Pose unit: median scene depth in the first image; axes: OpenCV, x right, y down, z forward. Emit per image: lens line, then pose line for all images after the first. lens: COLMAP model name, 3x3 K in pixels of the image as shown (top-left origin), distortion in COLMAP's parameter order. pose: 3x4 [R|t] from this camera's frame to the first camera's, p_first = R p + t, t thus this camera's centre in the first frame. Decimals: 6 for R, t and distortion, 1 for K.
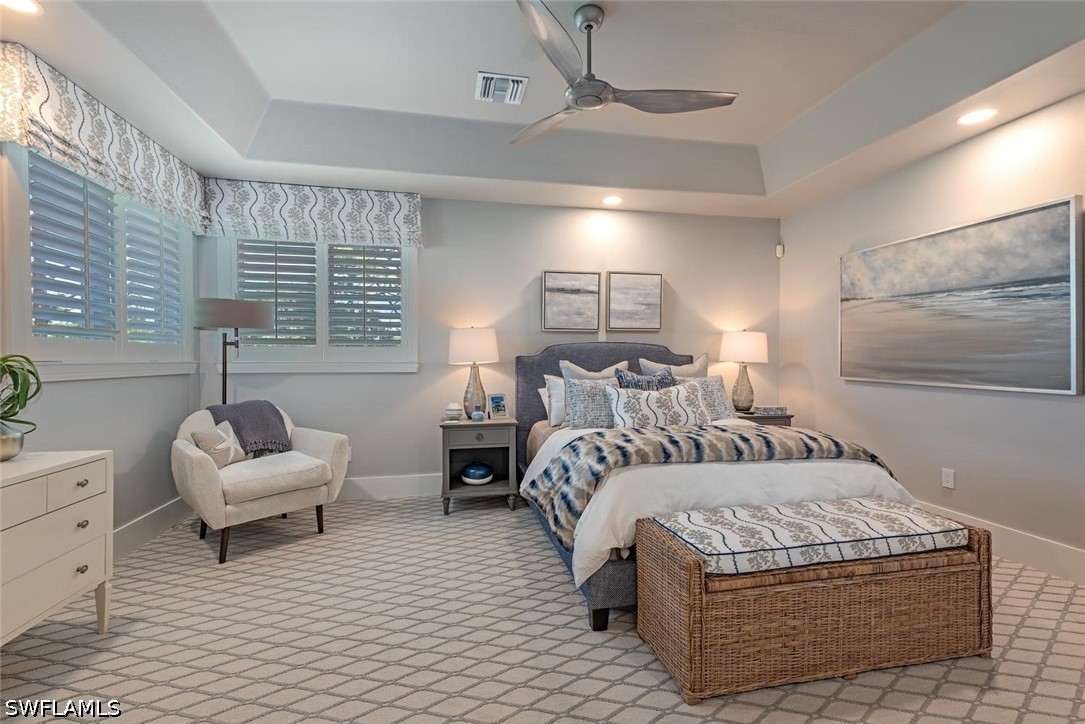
lens RADIAL K [[488.6, 0, 545.8], [0, 488.6, 358.0], [0, 0, 1]] dist [-0.001784, -0.000065]
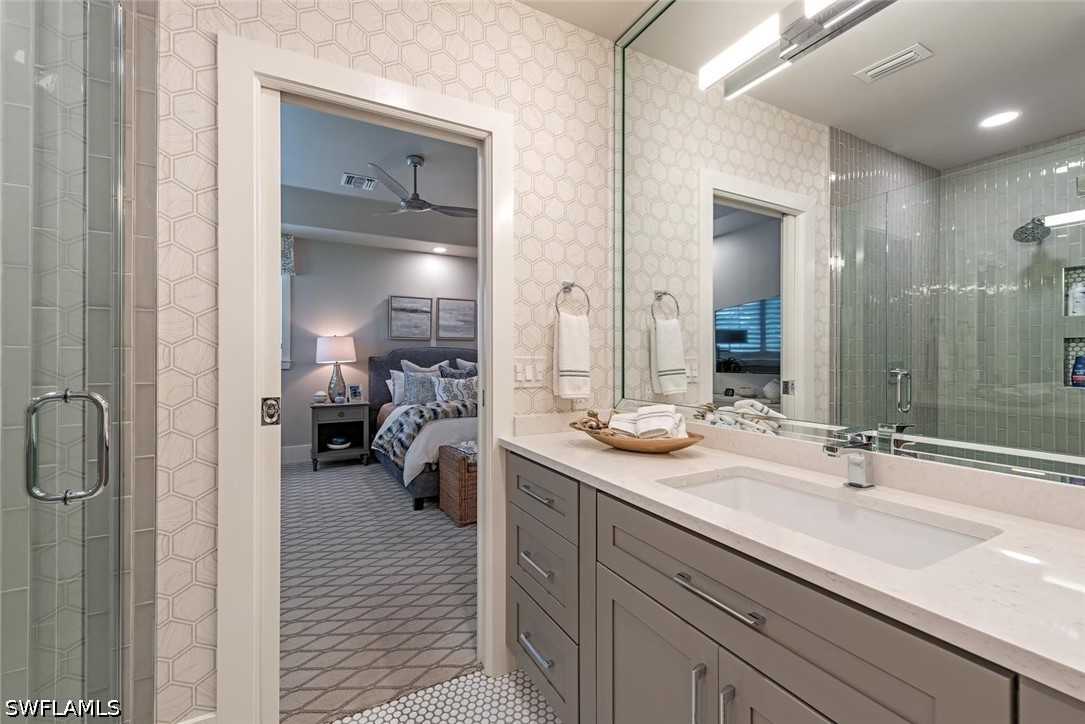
lens RADIAL K [[441.0, 0, 526.1], [0, 441.0, 355.0], [0, 0, 1]] dist [0.004662, 0.000026]
pose [[0.959996, 0.003745, 0.279988, 0.019173], [-0.001184, 0.999956, -0.009318, 0.002610], [-0.280011, 0.008614, 0.959958, -0.383935]]
